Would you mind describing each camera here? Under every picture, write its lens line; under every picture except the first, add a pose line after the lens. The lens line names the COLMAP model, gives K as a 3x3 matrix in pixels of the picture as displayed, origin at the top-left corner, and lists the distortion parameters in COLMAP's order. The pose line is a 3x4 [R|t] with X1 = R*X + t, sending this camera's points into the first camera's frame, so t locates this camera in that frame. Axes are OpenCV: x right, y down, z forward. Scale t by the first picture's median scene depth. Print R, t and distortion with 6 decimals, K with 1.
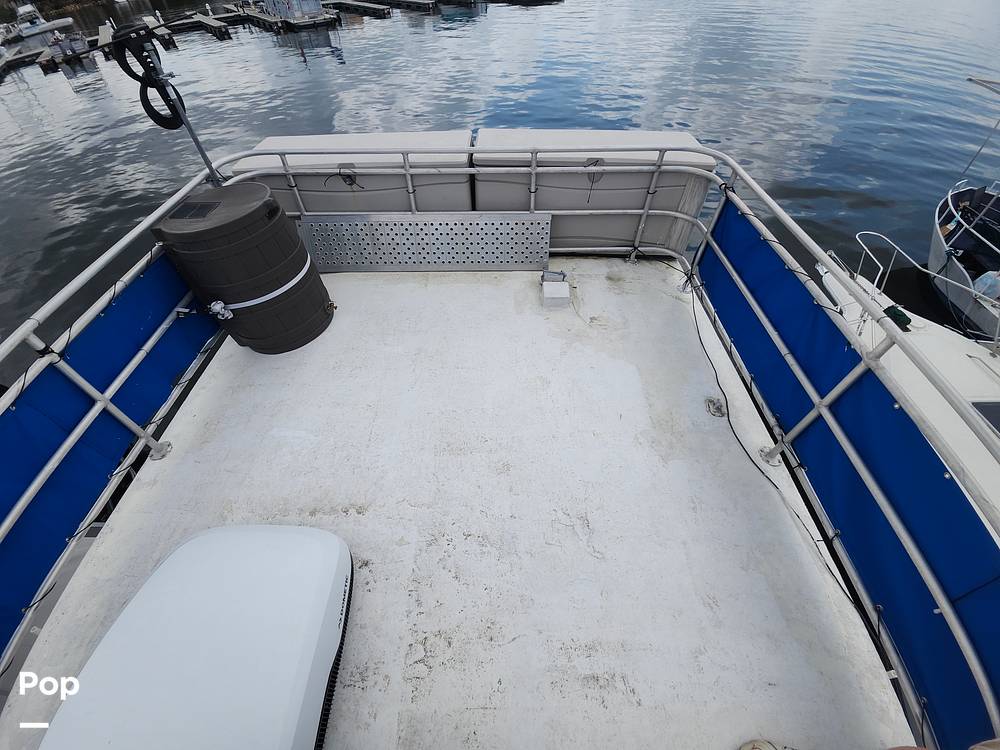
lens RADIAL K [[397.9, 0, 500.0], [0, 397.9, 375.0], [0, 0, 1]] dist [-0.016578, -0.000298]
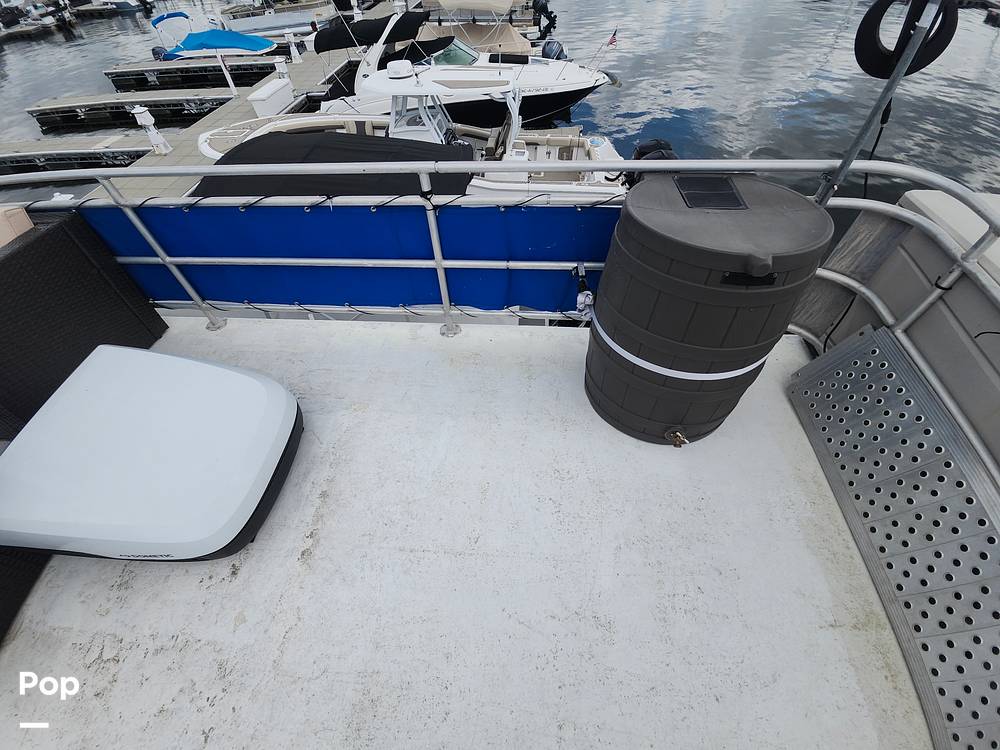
lens RADIAL K [[397.9, 0, 500.0], [0, 397.9, 375.0], [0, 0, 1]] dist [-0.016578, -0.000298]
pose [[-0.077365, 0.788086, -0.610685, -0.183003], [-0.720206, 0.379386, 0.580835, -0.485811], [0.689433, 0.484755, 0.538233, 0.660138]]
